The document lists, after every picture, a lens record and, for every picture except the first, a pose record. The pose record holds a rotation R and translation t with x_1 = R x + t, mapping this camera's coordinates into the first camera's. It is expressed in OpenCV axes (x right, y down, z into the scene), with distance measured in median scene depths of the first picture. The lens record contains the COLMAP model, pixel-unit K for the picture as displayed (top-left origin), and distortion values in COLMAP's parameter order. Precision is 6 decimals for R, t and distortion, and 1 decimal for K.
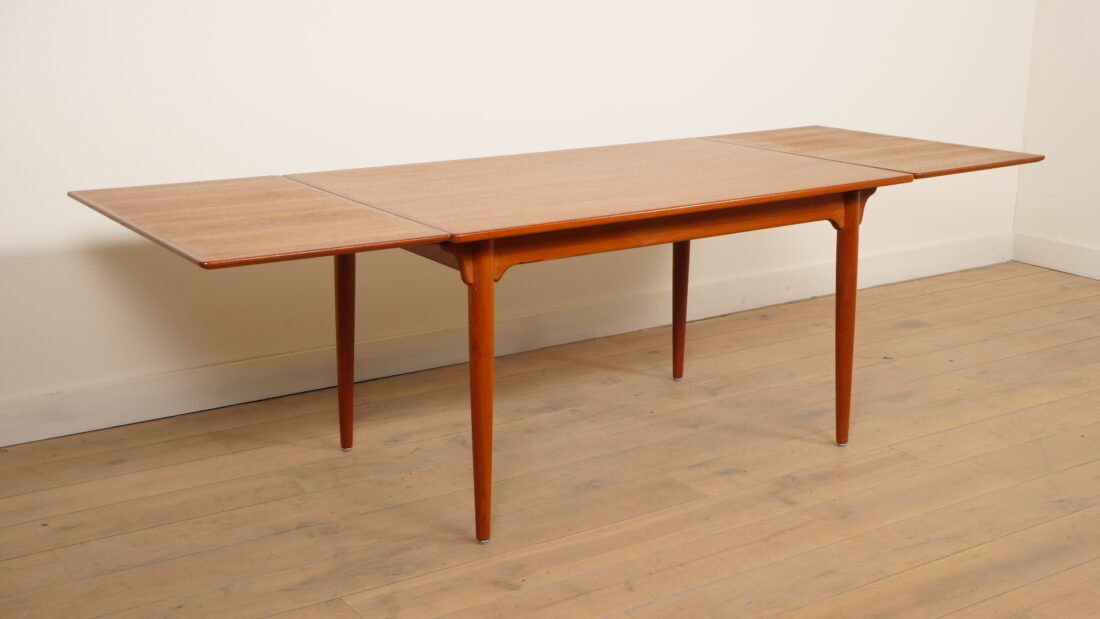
lens RADIAL K [[1345.2, 0, 559.9], [0, 1345.2, 299.7], [0, 0, 1]] dist [0.029797, 0.000000]
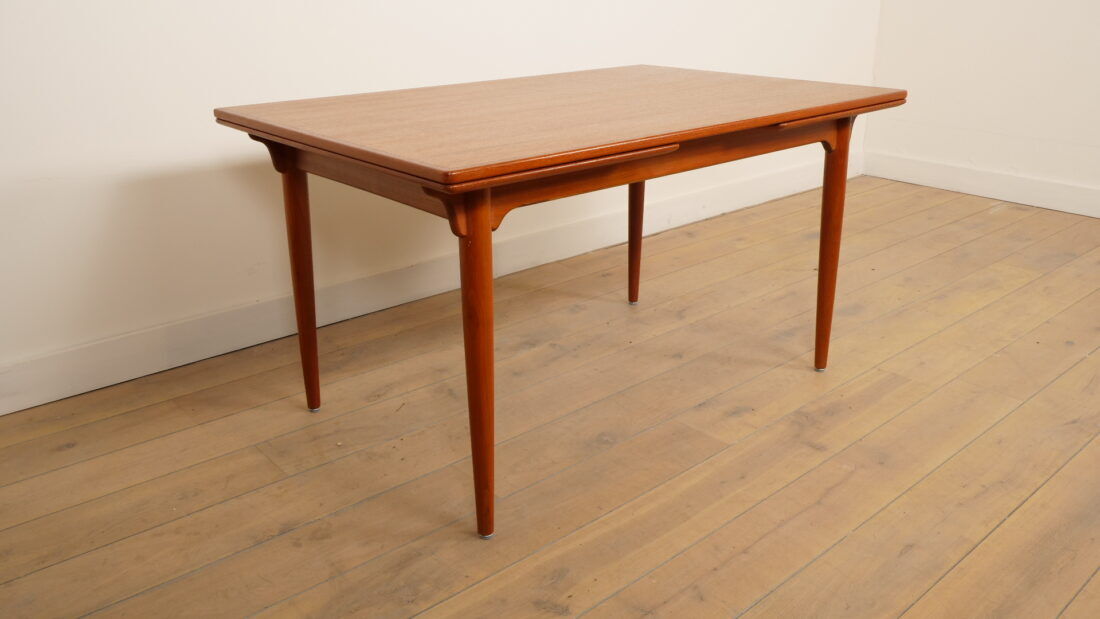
lens RADIAL K [[879.0, 0, 556.0], [0, 879.0, 311.4], [0, 0, 1]] dist [-0.033148, 0.018881]
pose [[0.990504, -0.057741, 0.124773, -0.075639], [0.042584, 0.991751, 0.120897, -0.023449], [-0.130724, -0.114436, 0.984792, 0.407464]]
